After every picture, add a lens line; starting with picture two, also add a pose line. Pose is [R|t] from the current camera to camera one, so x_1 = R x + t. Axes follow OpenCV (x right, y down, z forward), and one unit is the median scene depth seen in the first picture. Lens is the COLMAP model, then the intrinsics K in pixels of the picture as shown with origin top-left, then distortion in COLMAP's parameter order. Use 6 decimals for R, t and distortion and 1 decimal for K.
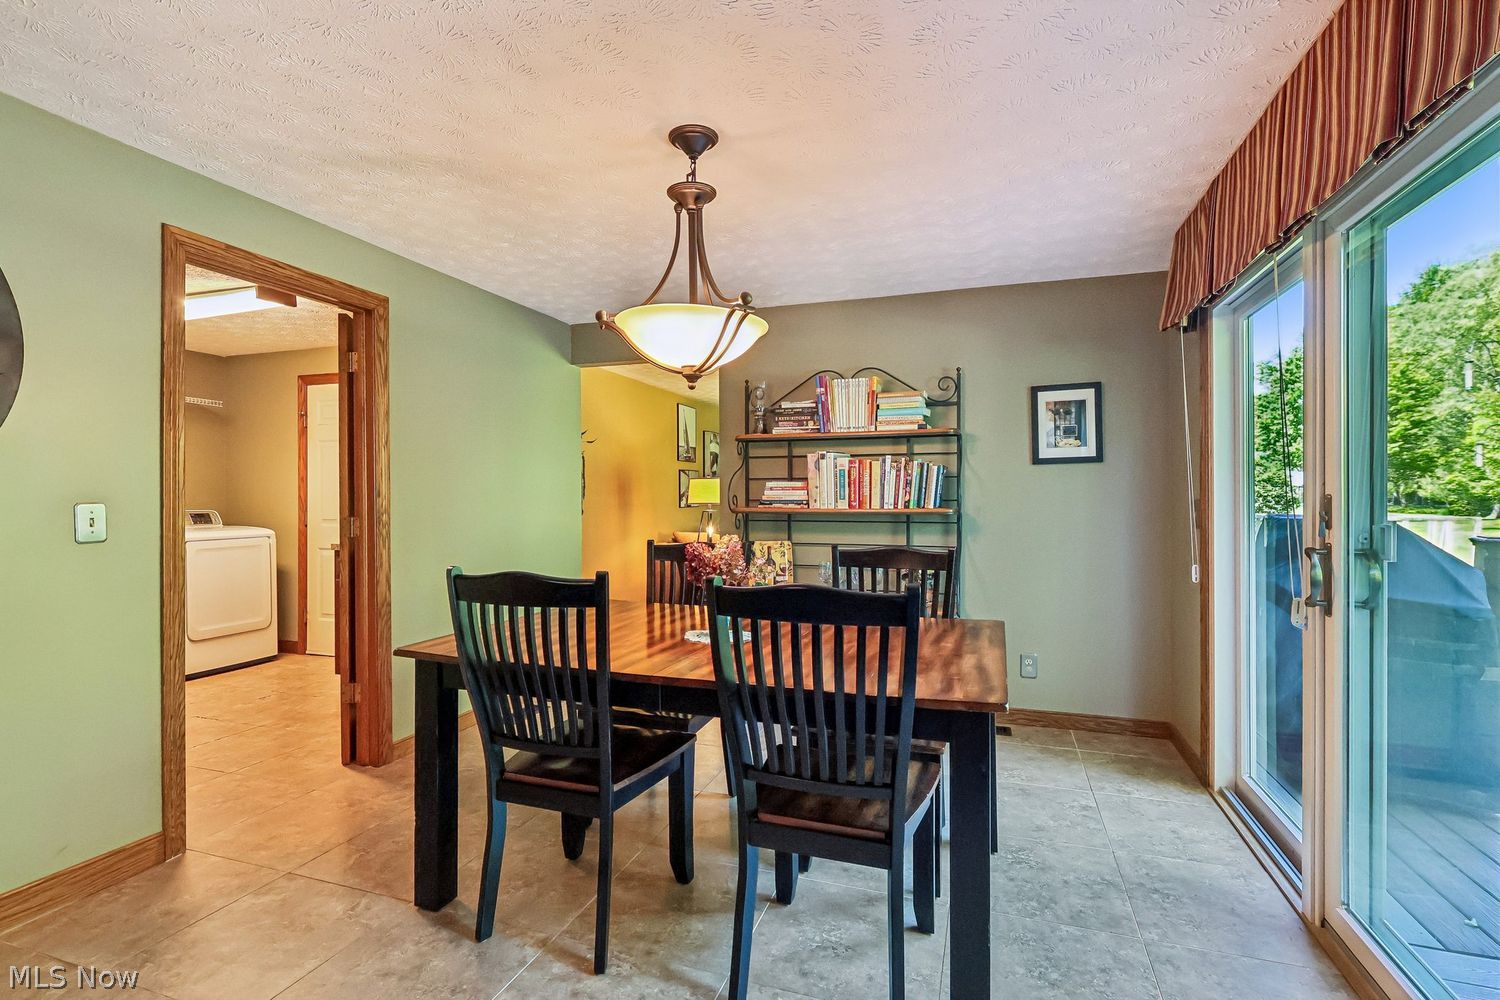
lens RADIAL K [[705.3, 0, 749.0], [0, 705.3, 500.7], [0, 0, 1]] dist [-0.000493, 0.001002]
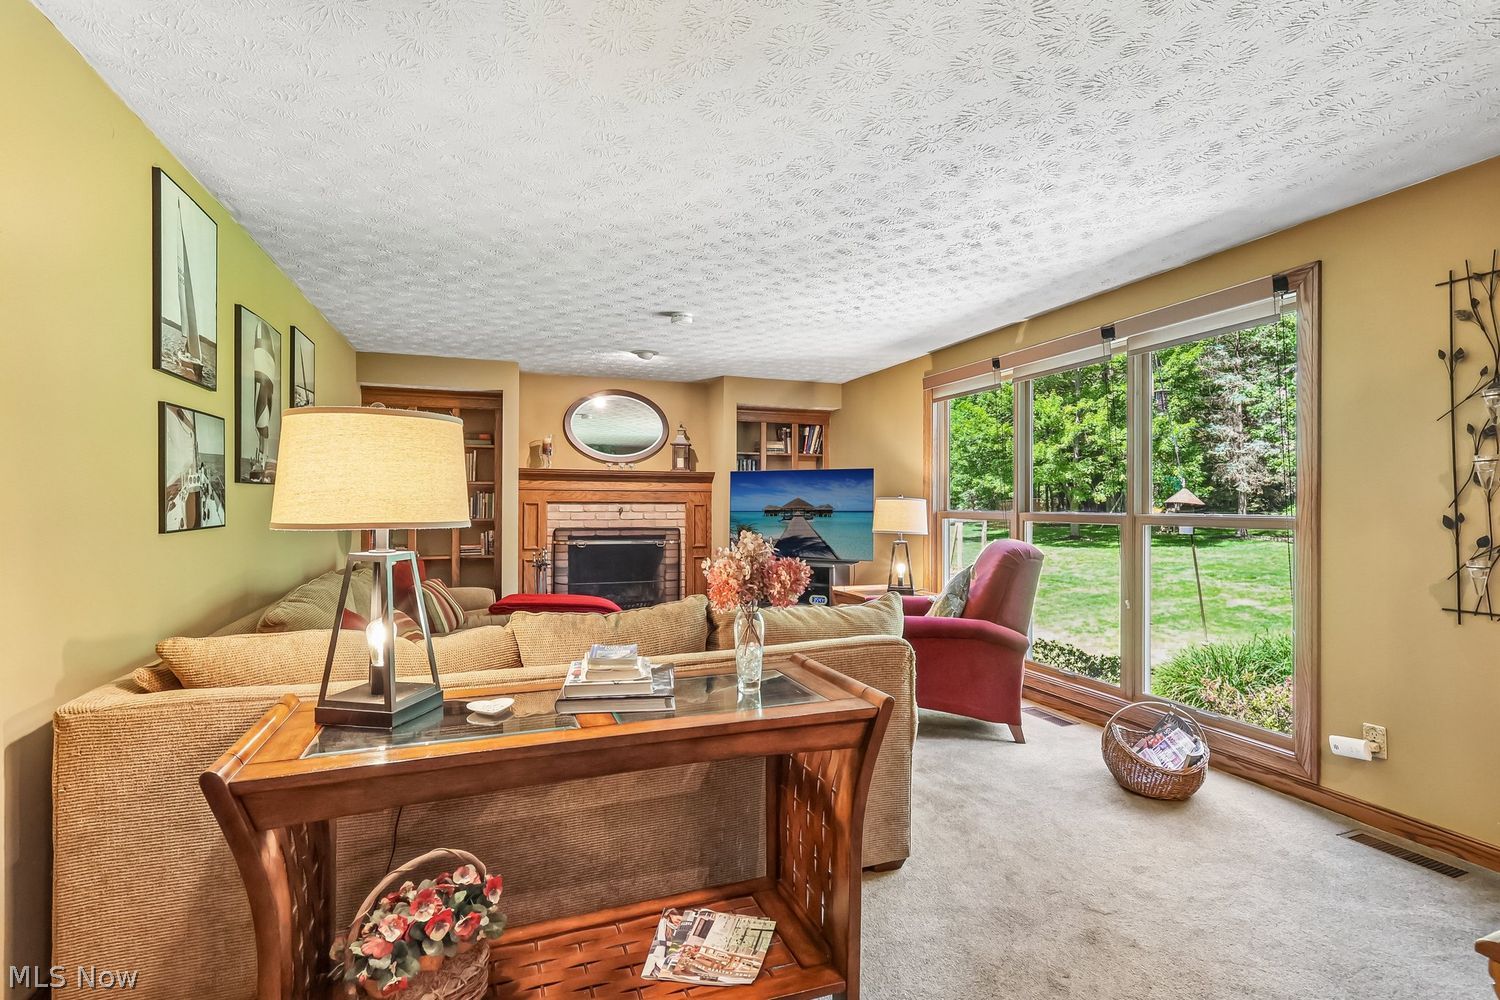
lens RADIAL K [[705.3, 0, 749.0], [0, 705.3, 500.7], [0, 0, 1]] dist [-0.000493, 0.001002]
pose [[0.776914, 0.004452, 0.629592, -0.184717], [0.001035, 0.999965, -0.008348, -0.001442], [-0.629606, 0.007137, 0.776881, 1.226747]]
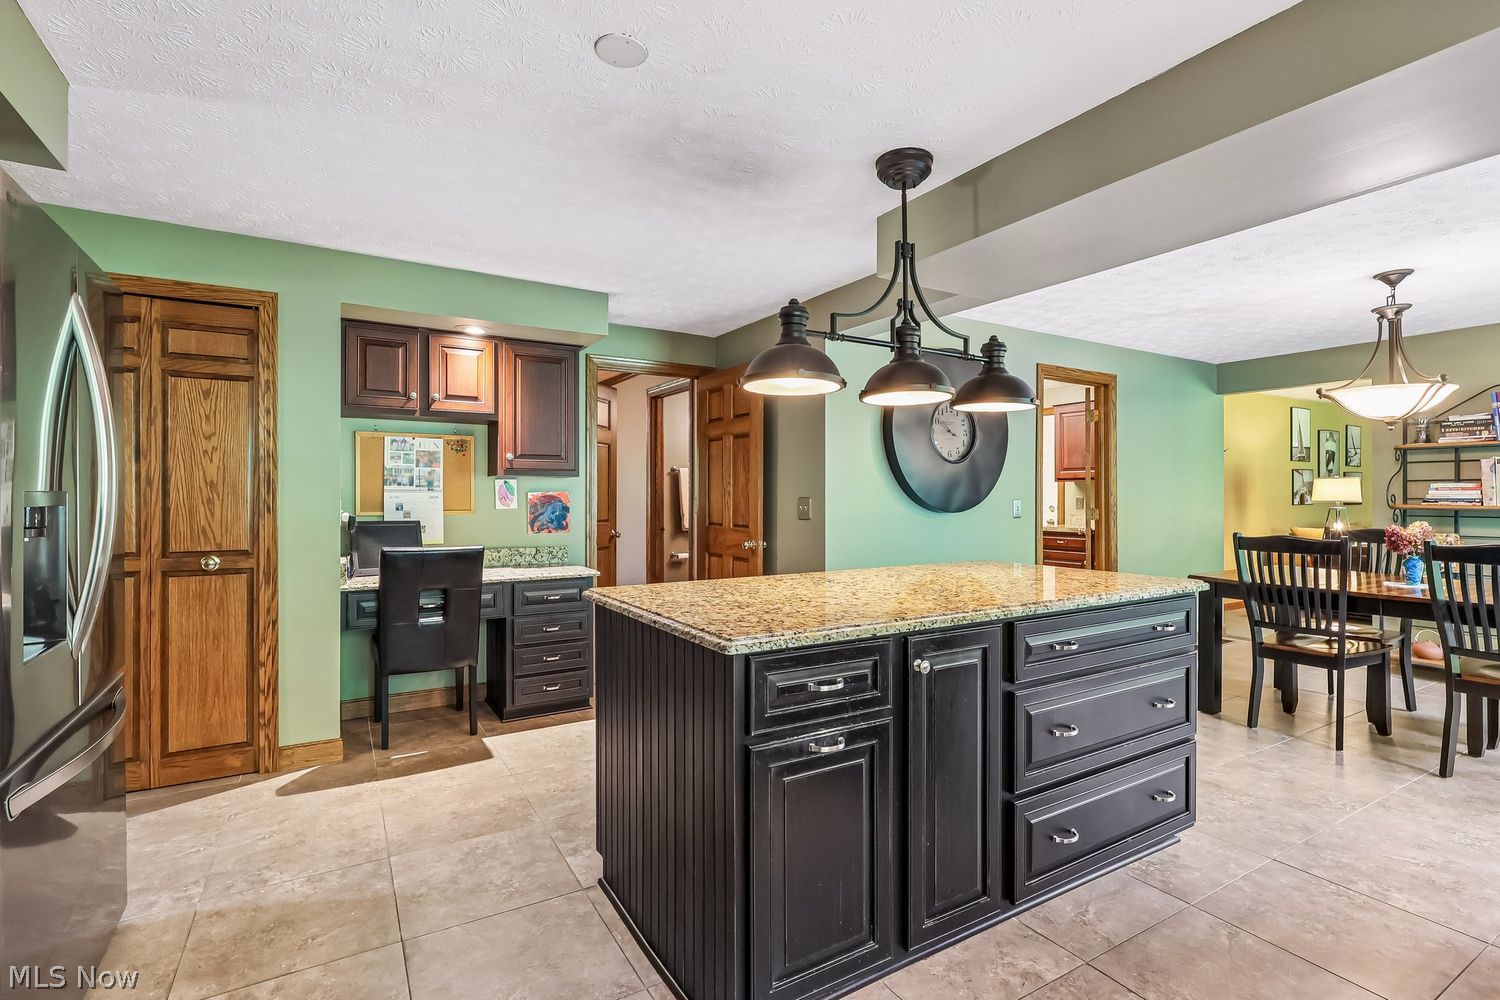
lens RADIAL K [[692.9, 0, 752.3], [0, 692.9, 492.6], [0, 0, 1]] dist [0.000083, 0.000999]
pose [[0.766512, -0.002925, -0.642223, -0.102632], [-0.001624, 0.999978, -0.006494, -0.001218], [0.642228, 0.006021, 0.766490, -0.645945]]
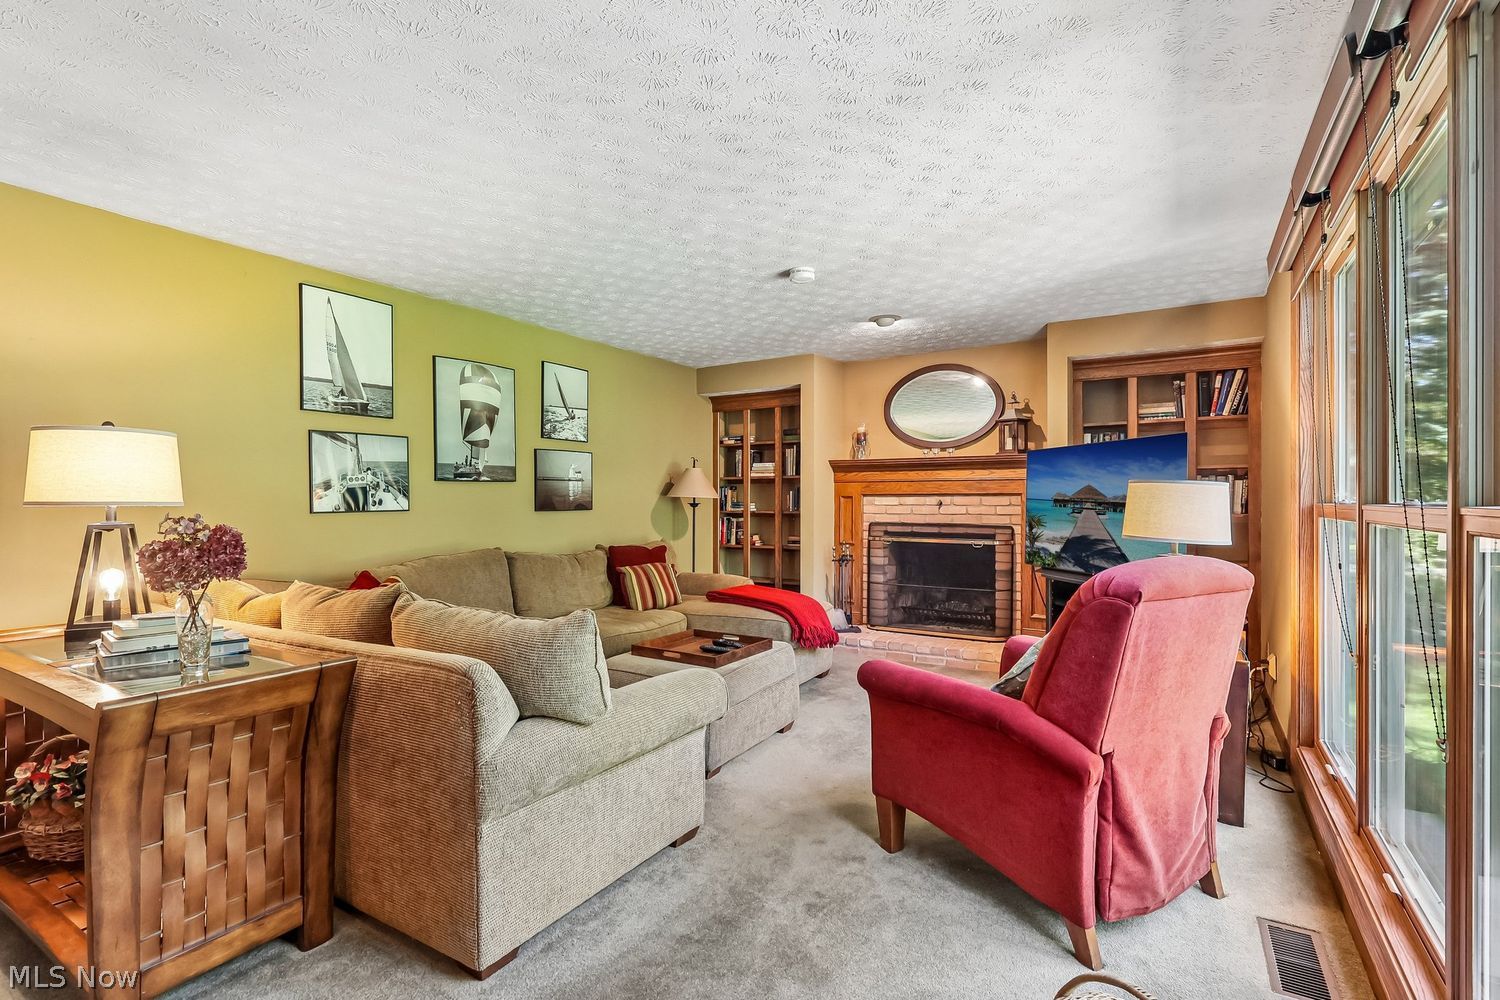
lens RADIAL K [[705.3, 0, 749.0], [0, 705.3, 500.7], [0, 0, 1]] dist [-0.000493, 0.001002]
pose [[0.972687, -0.001716, -0.232116, 0.539373], [0.000382, 0.999983, -0.005794, 0.008886], [0.232122, 0.005547, 0.972671, 1.223400]]
